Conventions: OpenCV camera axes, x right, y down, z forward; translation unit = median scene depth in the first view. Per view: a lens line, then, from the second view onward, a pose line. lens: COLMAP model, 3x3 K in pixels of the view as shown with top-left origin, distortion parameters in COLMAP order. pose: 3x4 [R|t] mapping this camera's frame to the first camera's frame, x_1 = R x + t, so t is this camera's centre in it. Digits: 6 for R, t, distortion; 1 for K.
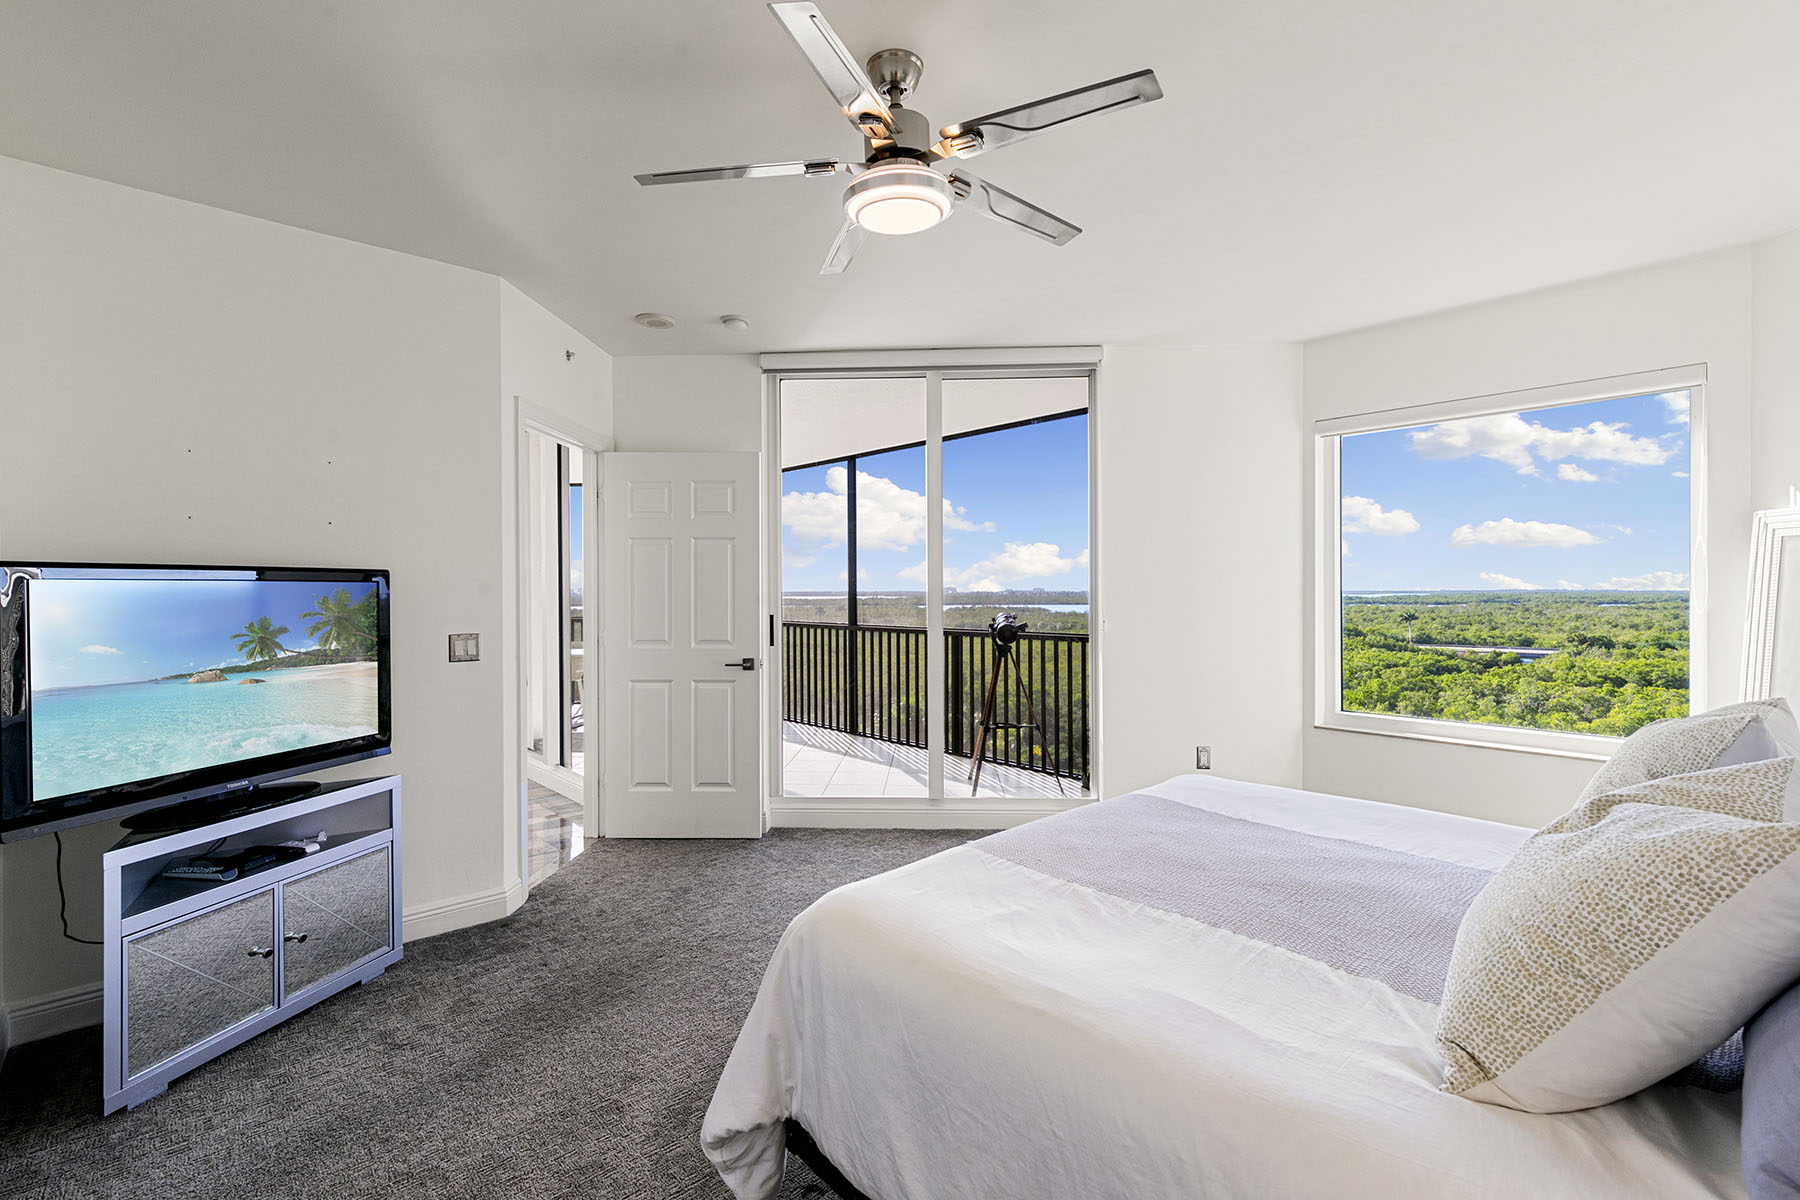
lens RADIAL K [[811.8, 0, 903.3], [0, 811.8, 593.5], [0, 0, 1]] dist [0.012333, -0.002237]
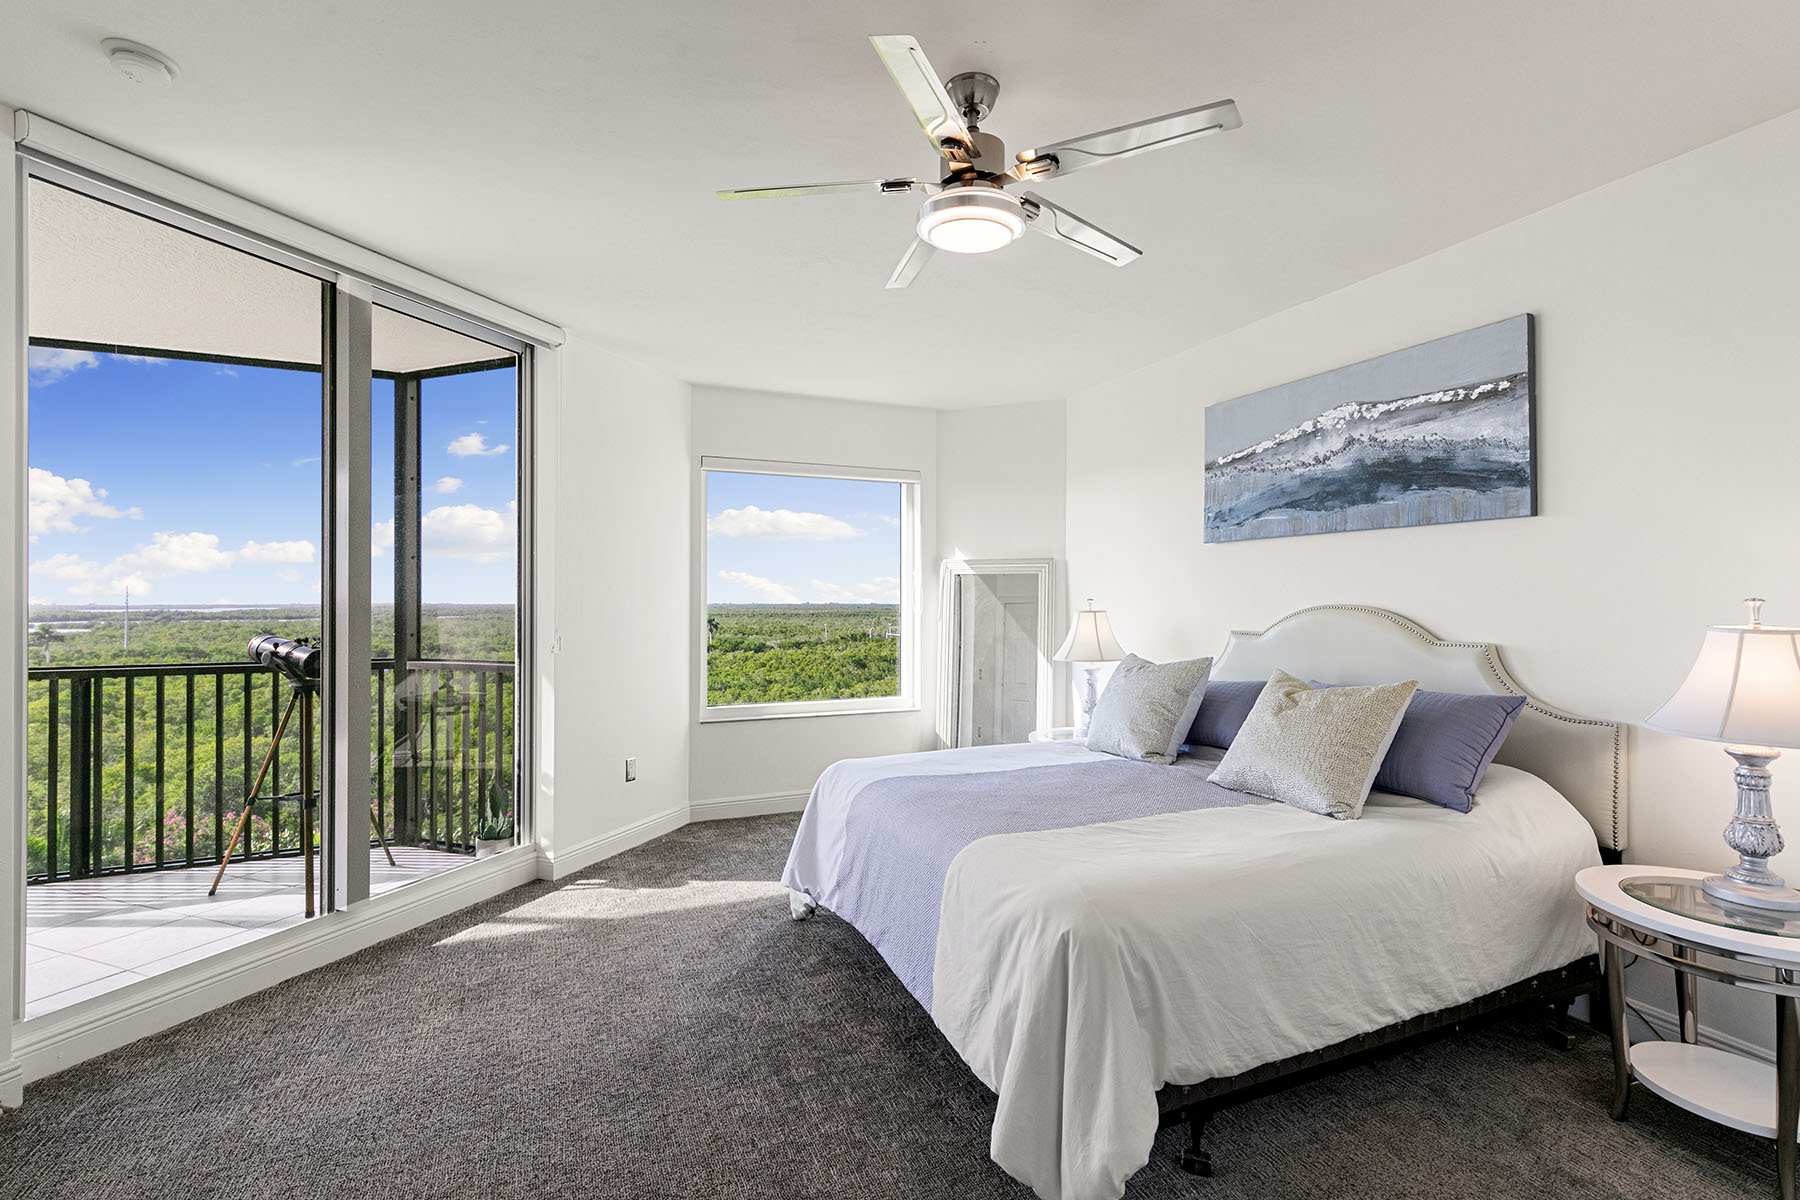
lens RADIAL K [[811.8, 0, 905.9], [0, 811.8, 596.9], [0, 0, 1]] dist [0.012333, -0.002237]
pose [[0.330624, 0.008933, 0.943720, -0.446801], [0.003162, 0.999939, -0.010573, 0.000160], [-0.943757, 0.006479, 0.330576, 0.331970]]
